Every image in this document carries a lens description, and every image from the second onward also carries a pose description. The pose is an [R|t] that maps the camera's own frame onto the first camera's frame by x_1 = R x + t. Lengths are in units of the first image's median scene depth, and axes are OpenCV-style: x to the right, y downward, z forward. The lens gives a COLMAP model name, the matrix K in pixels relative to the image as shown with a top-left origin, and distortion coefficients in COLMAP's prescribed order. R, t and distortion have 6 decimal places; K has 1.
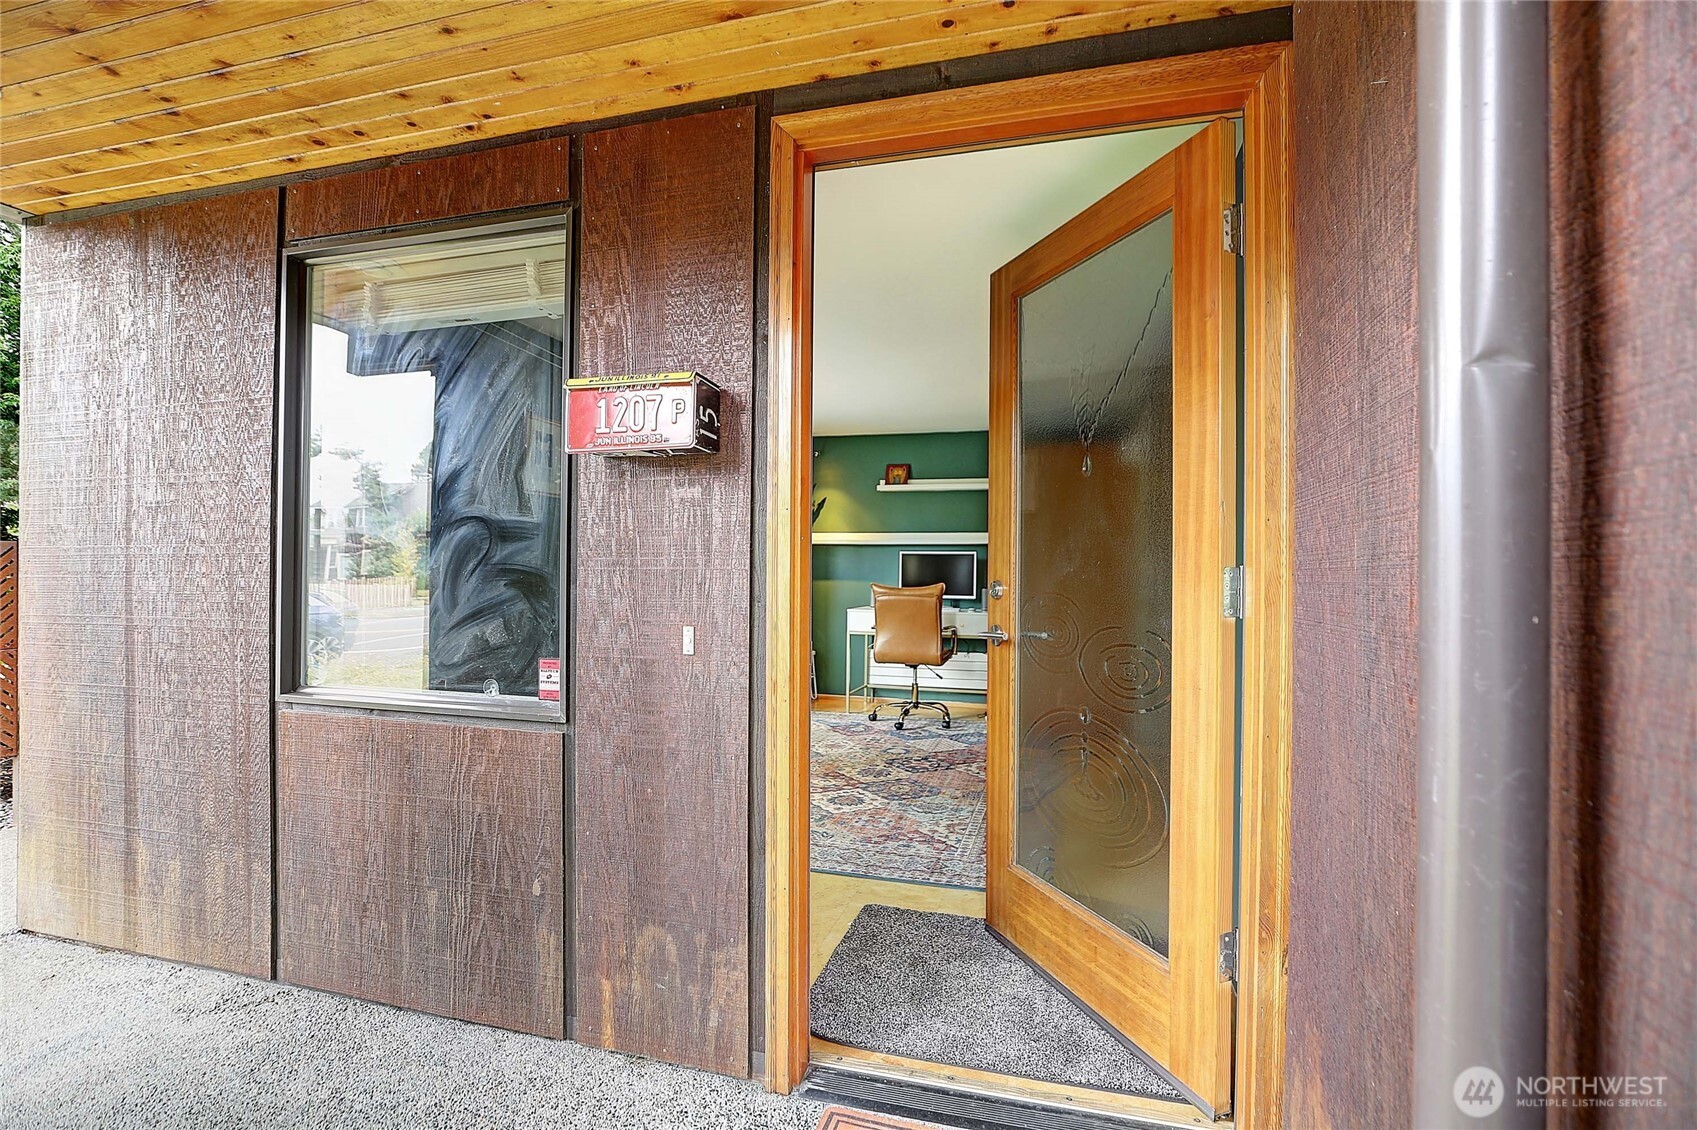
lens RADIAL K [[780.0, 0, 847.3], [0, 780.0, 561.9], [0, 0, 1]] dist [-0.026770, 0.006274]
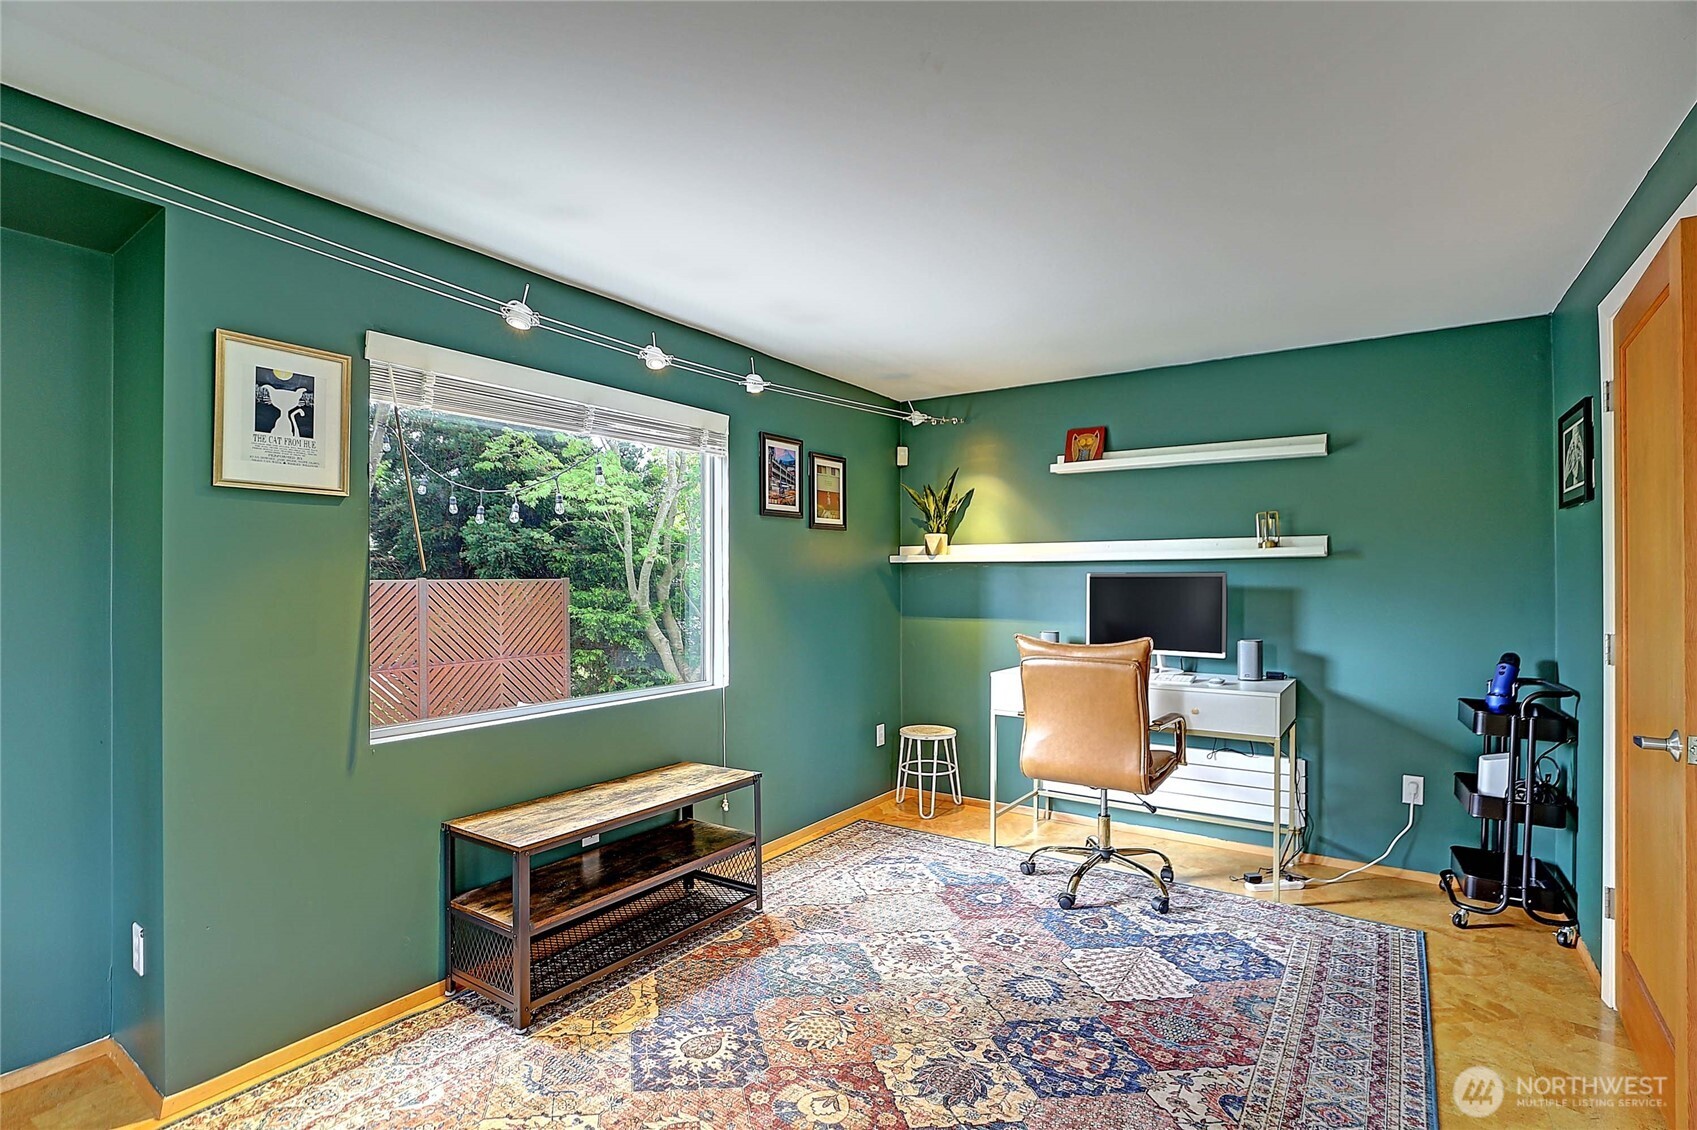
lens RADIAL K [[780.0, 0, 863.7], [0, 780.0, 569.4], [0, 0, 1]] dist [-0.026770, 0.006274]
pose [[0.952065, -0.011412, -0.305683, 0.084195], [0.008986, 0.999916, -0.009343, -0.011982], [0.305764, 0.006149, 0.952087, 0.379898]]
